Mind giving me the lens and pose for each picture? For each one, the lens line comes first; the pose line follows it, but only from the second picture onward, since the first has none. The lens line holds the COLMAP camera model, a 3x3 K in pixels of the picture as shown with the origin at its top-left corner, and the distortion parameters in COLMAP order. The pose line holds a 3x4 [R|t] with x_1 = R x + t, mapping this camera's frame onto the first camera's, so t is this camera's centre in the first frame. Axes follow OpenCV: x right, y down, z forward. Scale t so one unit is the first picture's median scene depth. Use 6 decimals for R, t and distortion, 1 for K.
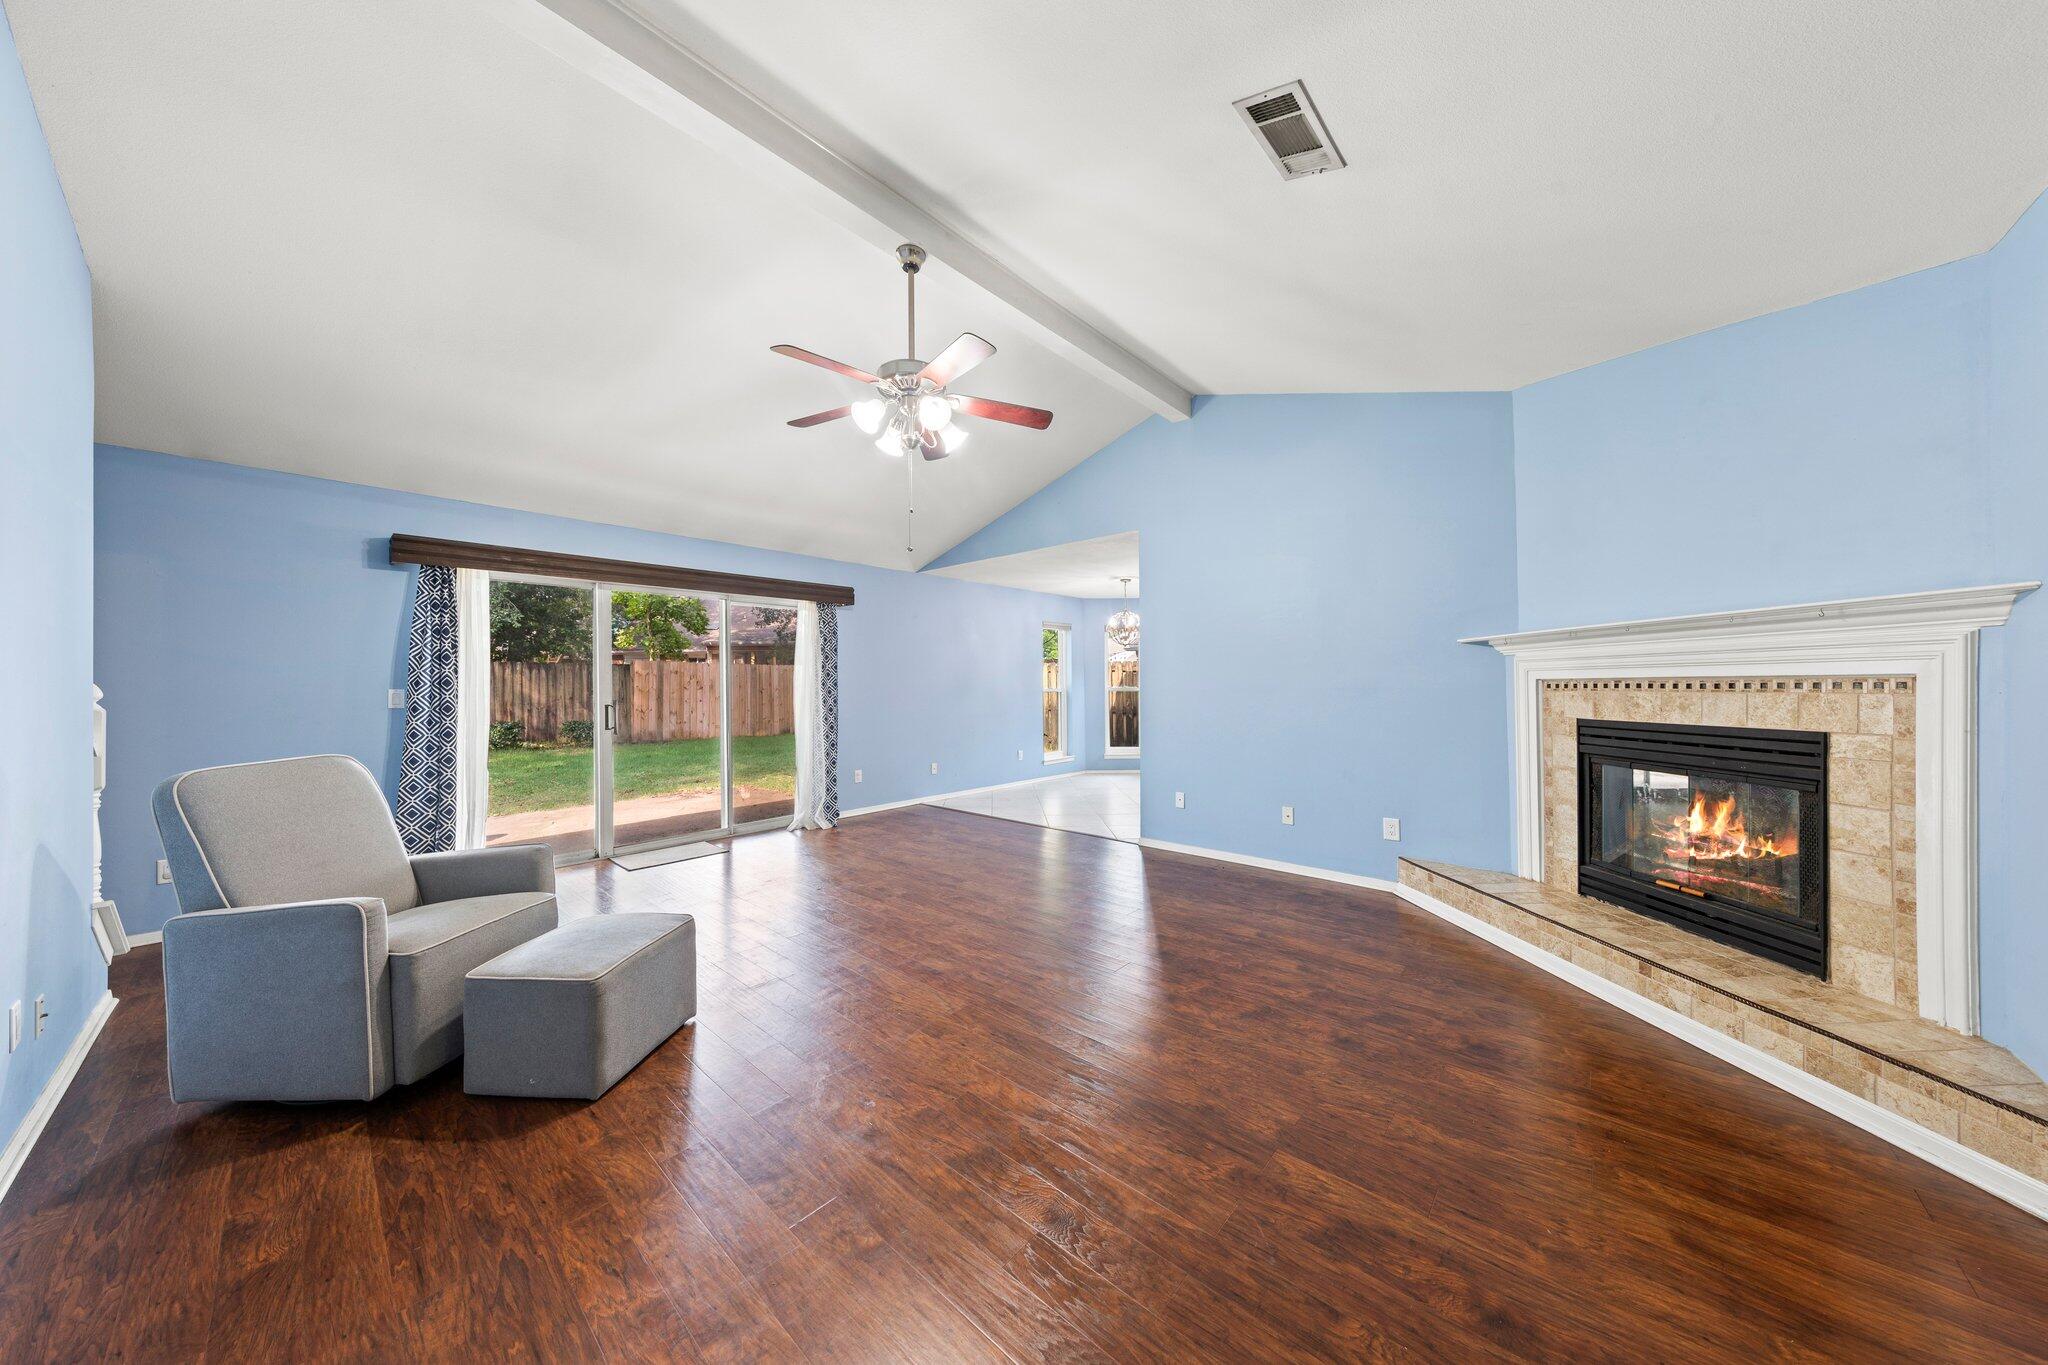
lens RADIAL K [[641.8, 0, 1024.0], [0, 641.8, 682.5], [0, 0, 1]] dist [0.002775, -0.000084]
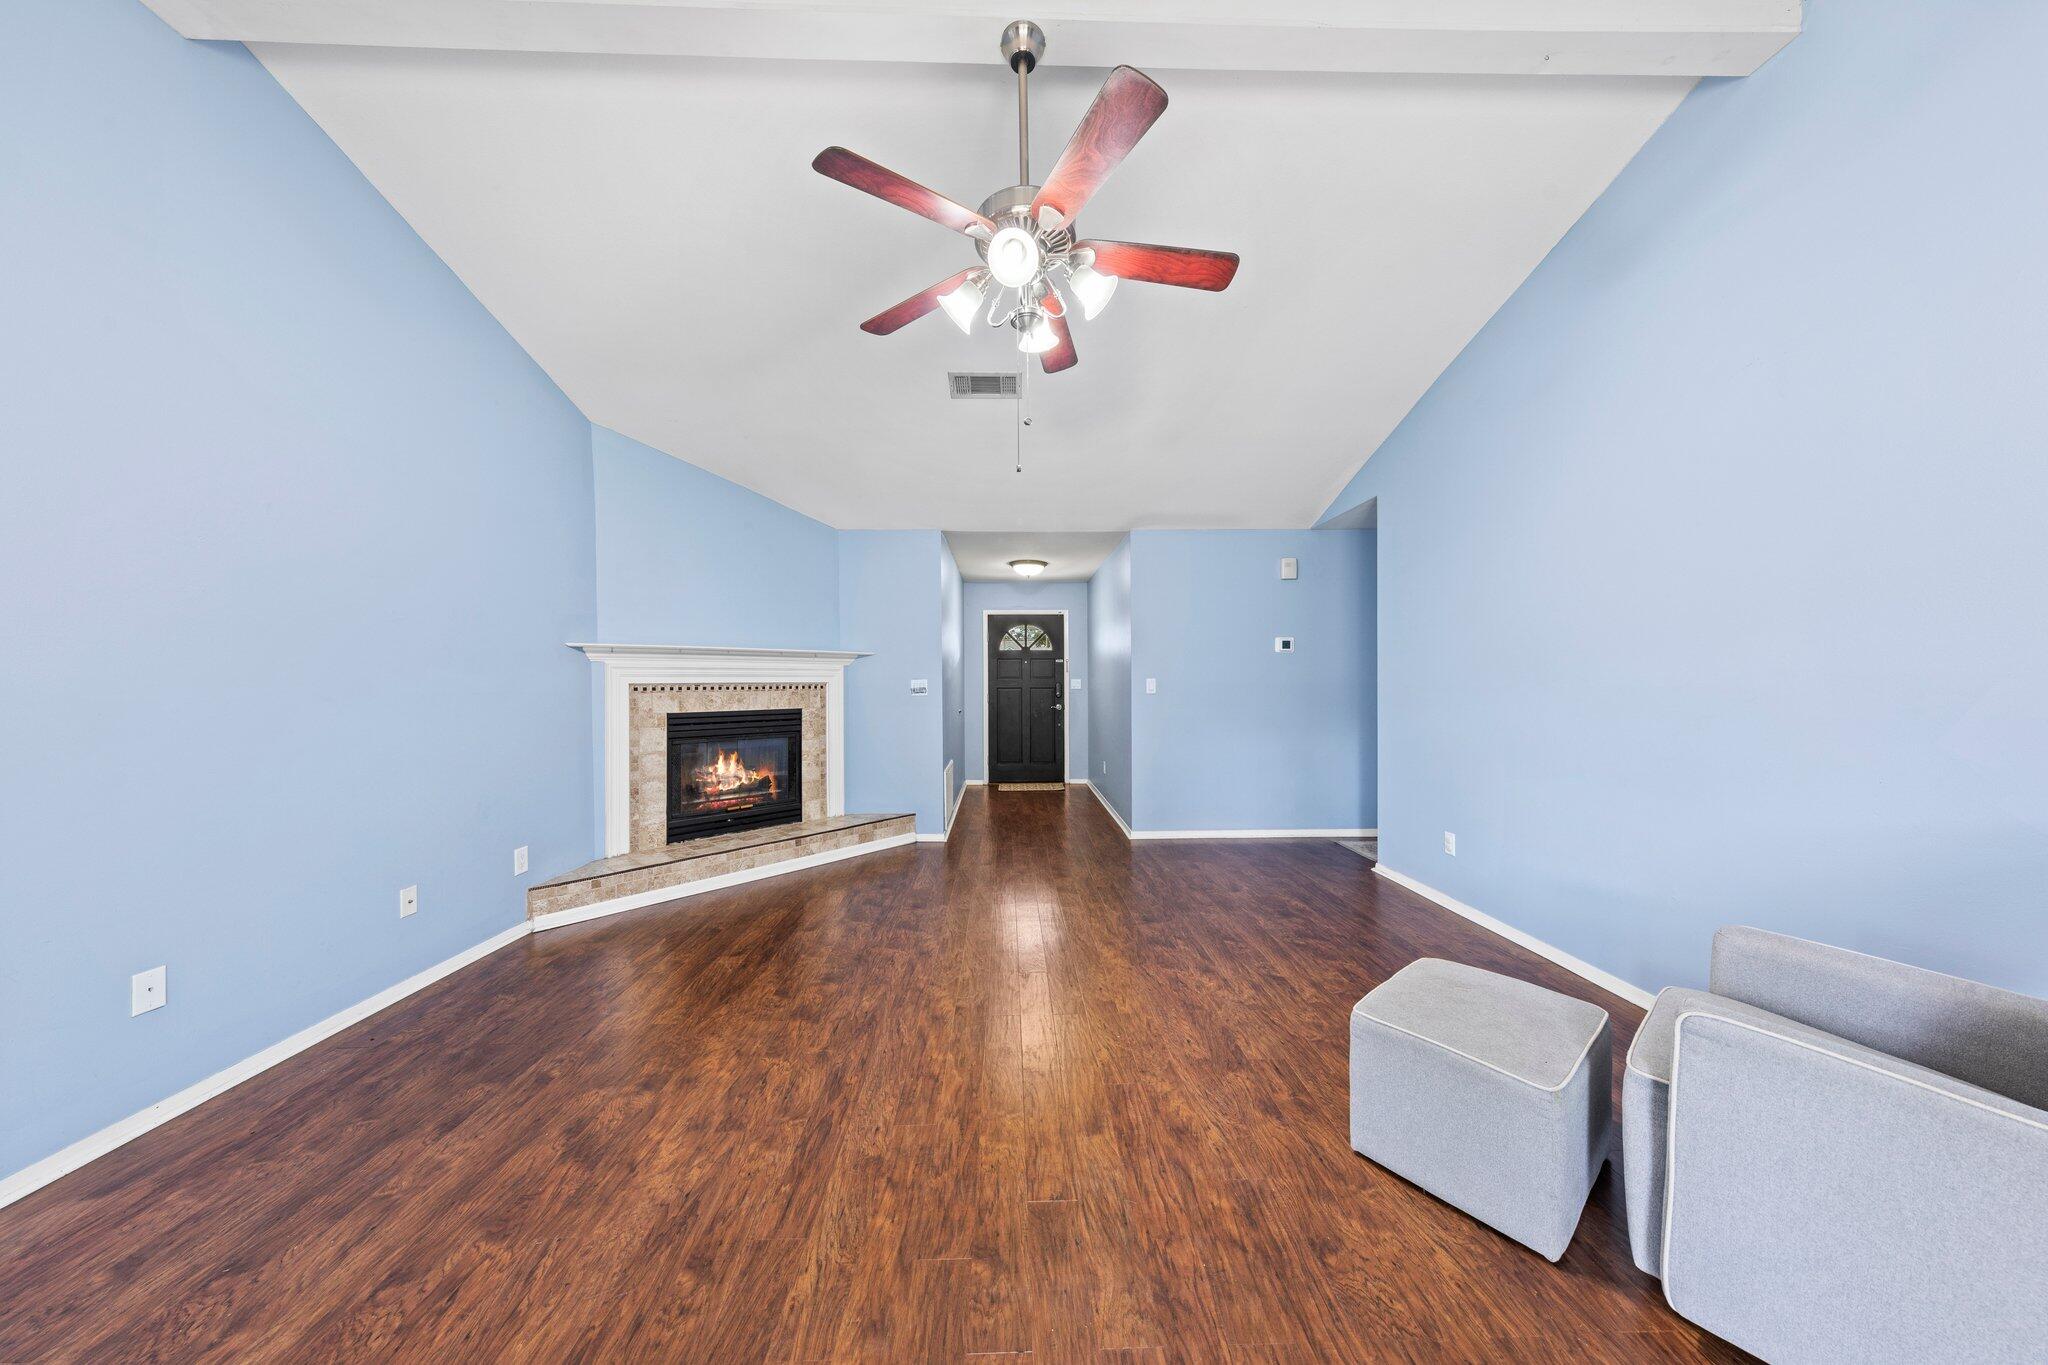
lens RADIAL K [[641.8, 0, 1024.0], [0, 641.8, 682.5], [0, 0, 1]] dist [0.002775, -0.000084]
pose [[-0.685826, 0.014462, 0.727622, -0.612598], [0.010391, 0.999895, -0.010079, 0.013184], [-0.727692, 0.000648, -0.685904, 1.359967]]
